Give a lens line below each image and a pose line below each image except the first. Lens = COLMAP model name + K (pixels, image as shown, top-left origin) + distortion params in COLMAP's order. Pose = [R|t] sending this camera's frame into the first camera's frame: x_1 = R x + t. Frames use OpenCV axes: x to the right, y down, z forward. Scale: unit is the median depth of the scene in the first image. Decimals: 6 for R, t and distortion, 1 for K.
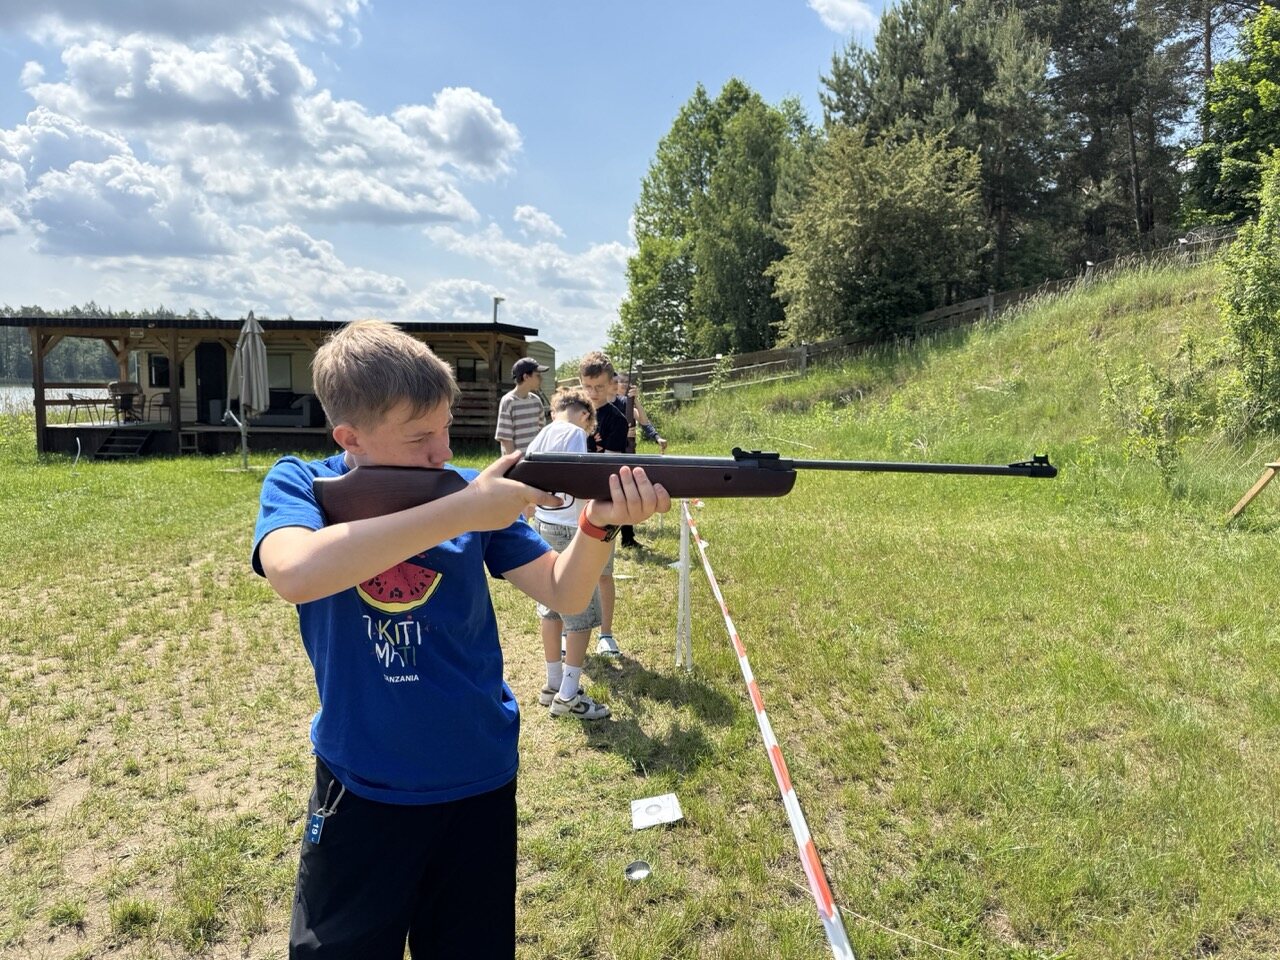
lens RADIAL K [[908.4, 0, 635.0], [0, 908.4, 483.3], [0, 0, 1]] dist [0.053393, -0.078299]
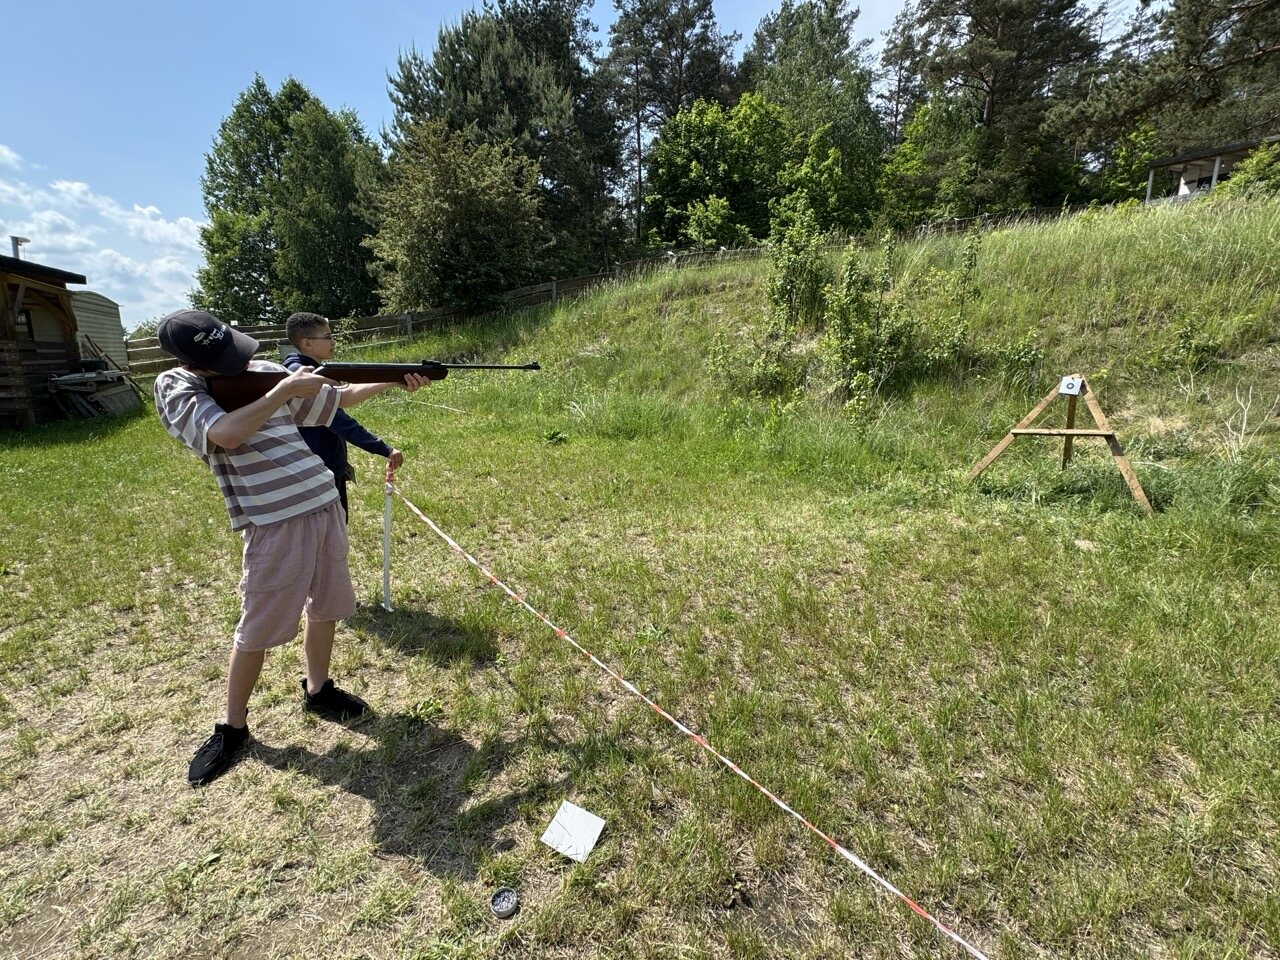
lens RADIAL K [[586.7, 0, 640.0], [0, 586.7, 480.0], [0, 0, 1]] dist [-0.001206, -0.000186]
pose [[0.818407, -0.111901, 0.563638, -0.011755], [0.050088, 0.991014, 0.124022, -0.021228], [-0.572452, -0.073269, 0.816658, 0.210850]]
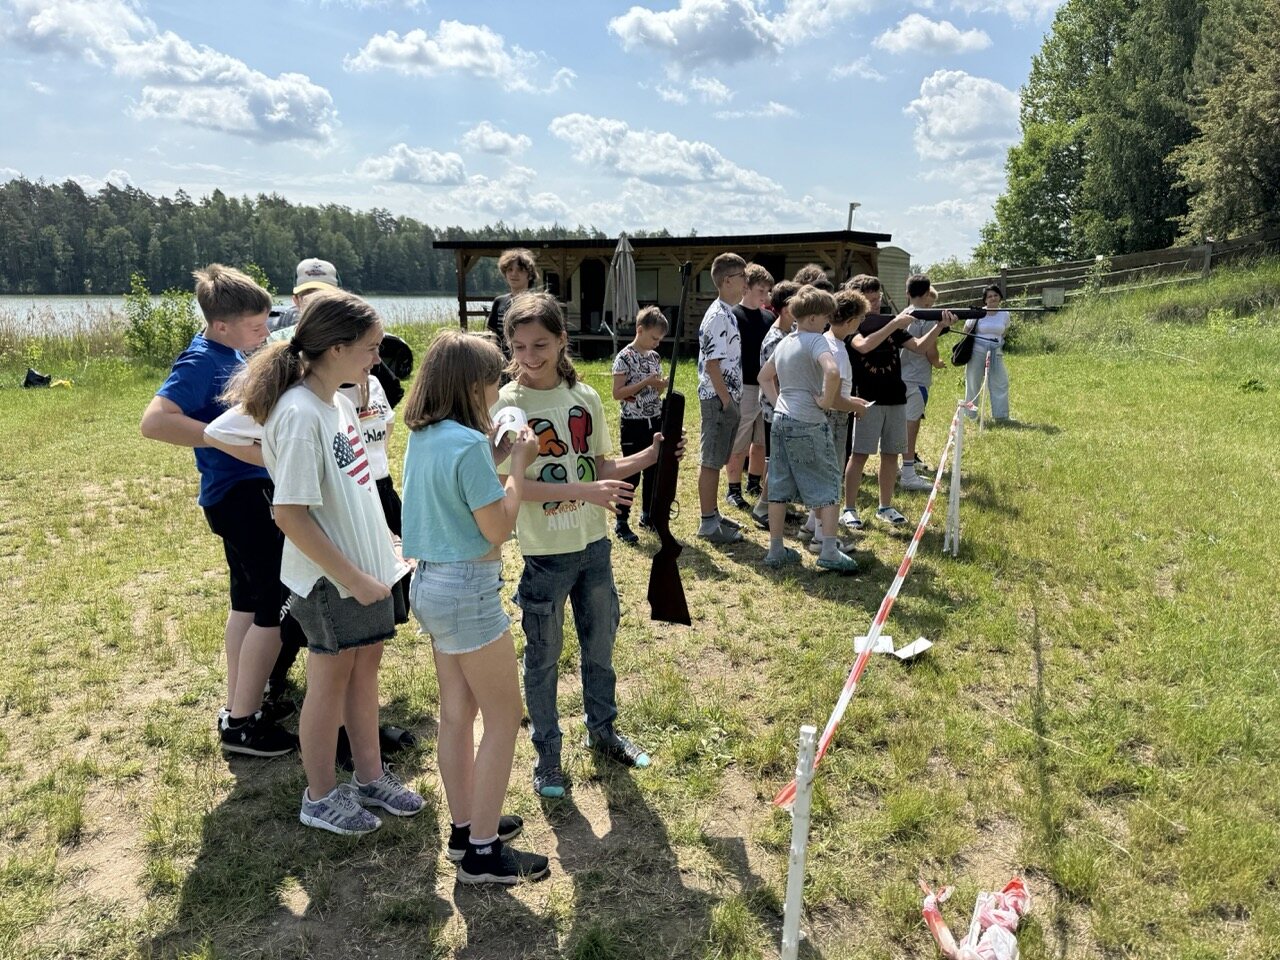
lens RADIAL K [[908.4, 0, 635.0], [0, 908.4, 483.3], [0, 0, 1]] dist [0.053393, -0.078299]
pose [[0.925897, 0.068579, -0.371498, 0.016812], [-0.031151, 0.993896, 0.105835, 0.001461], [0.376489, -0.086420, 0.922382, -0.032076]]
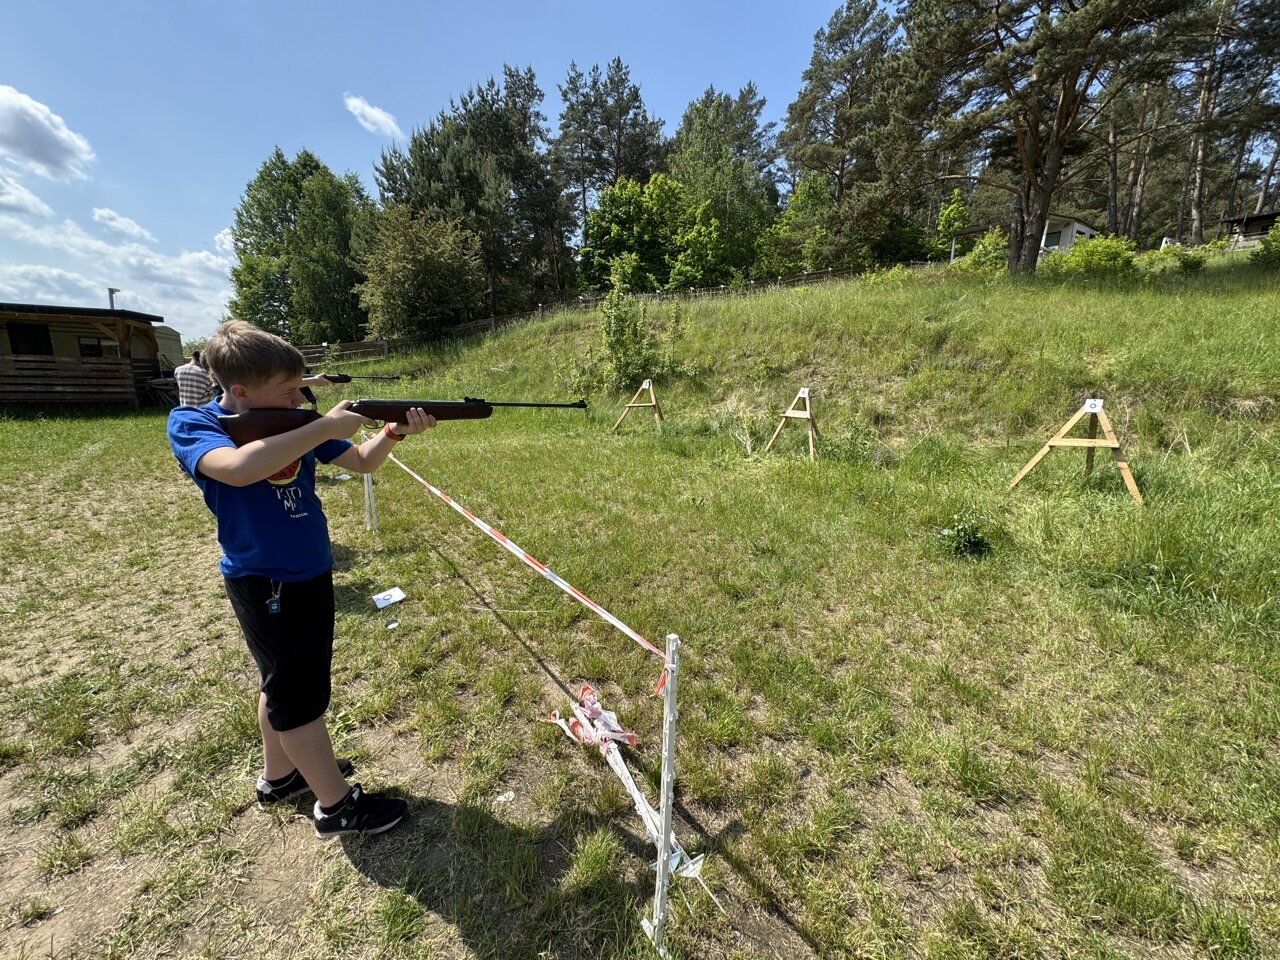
lens RADIAL K [[508.8, 0, 640.0], [0, 508.8, 480.0], [0, 0, 1]] dist [0.001433, -0.000098]
pose [[0.795927, -0.112370, 0.594873, -0.018554], [0.045235, 0.990914, 0.126659, 0.001437], [-0.603701, -0.073902, 0.793778, -0.013610]]
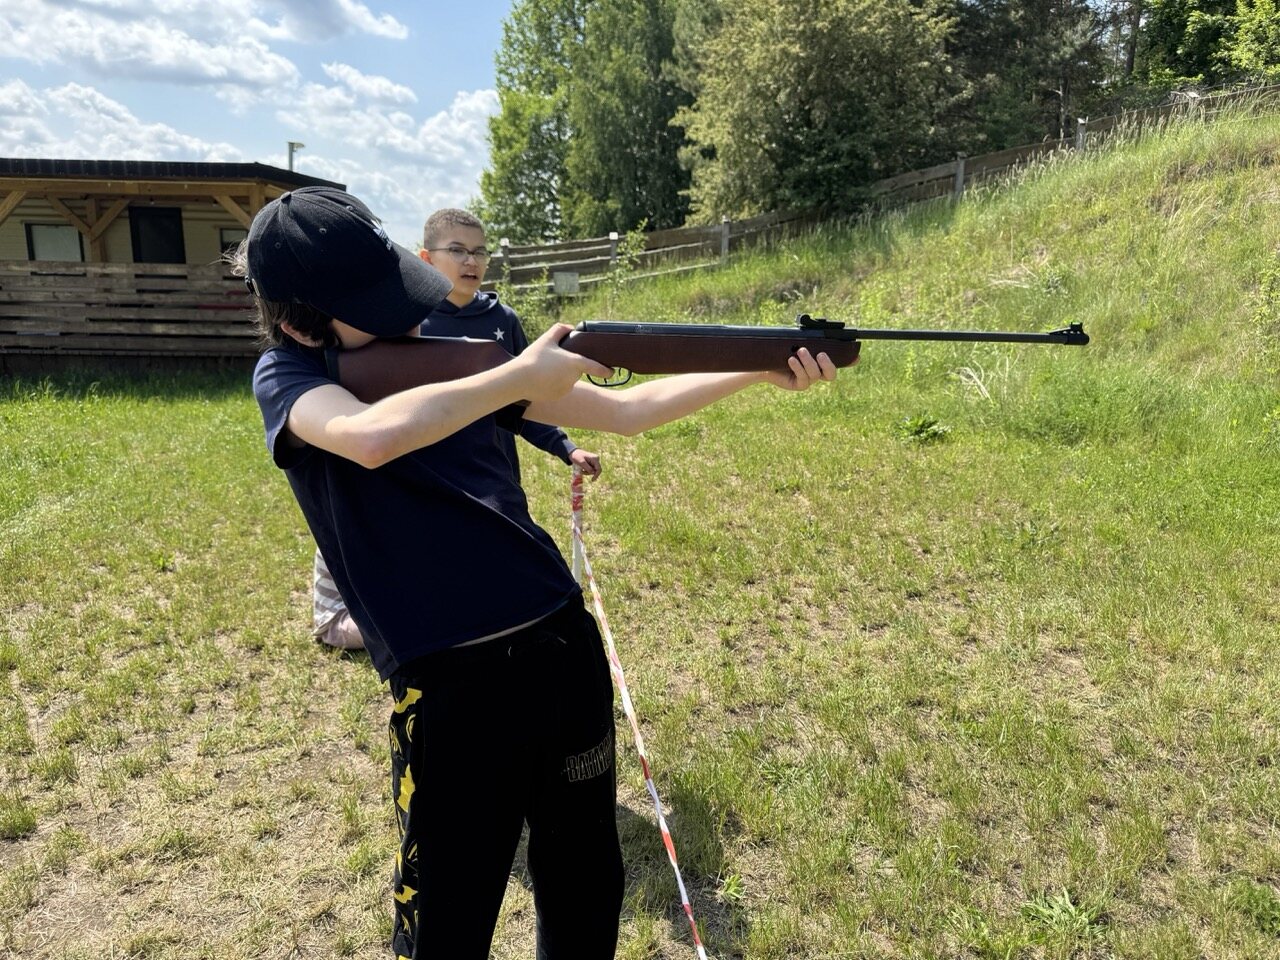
lens RADIAL K [[909.6, 0, 653.2], [0, 909.6, 485.0], [0, 0, 1]] dist [0.048274, -0.061223]
pose [[0.987411, -0.025561, 0.156096, 0.003737], [0.007114, 0.993034, 0.117615, -0.023930], [-0.158015, -0.115024, 0.980714, 0.231376]]
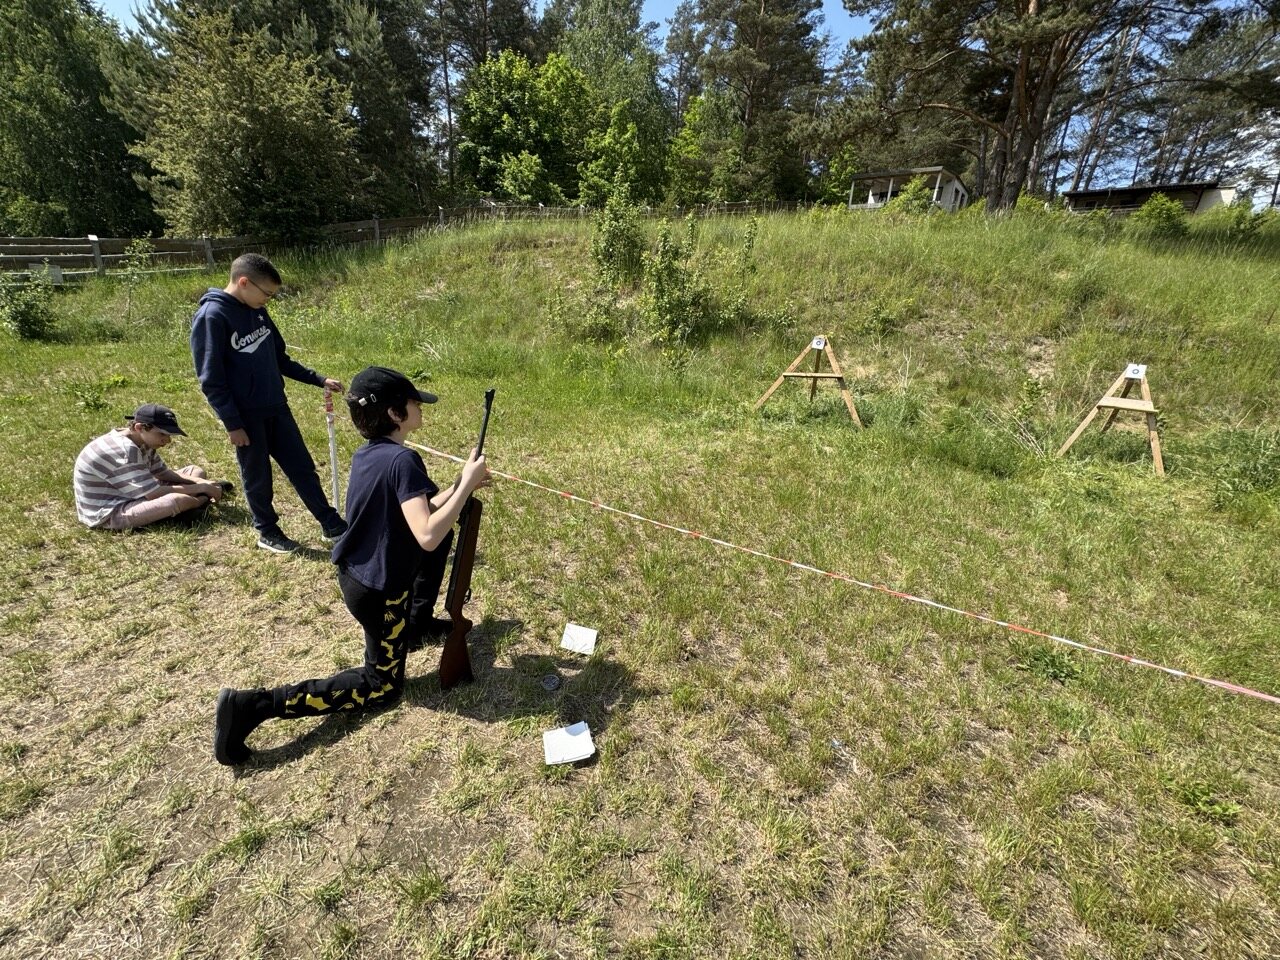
lens RADIAL K [[505.8, 0, 640.0], [0, 505.8, 480.0], [0, 0, 1]] dist [0.000162, -0.000343]
pose [[0.580559, -0.221862, 0.783408, -0.039375], [0.021293, 0.965968, 0.257784, -0.021765], [-0.813940, -0.132977, 0.565525, 0.213252]]
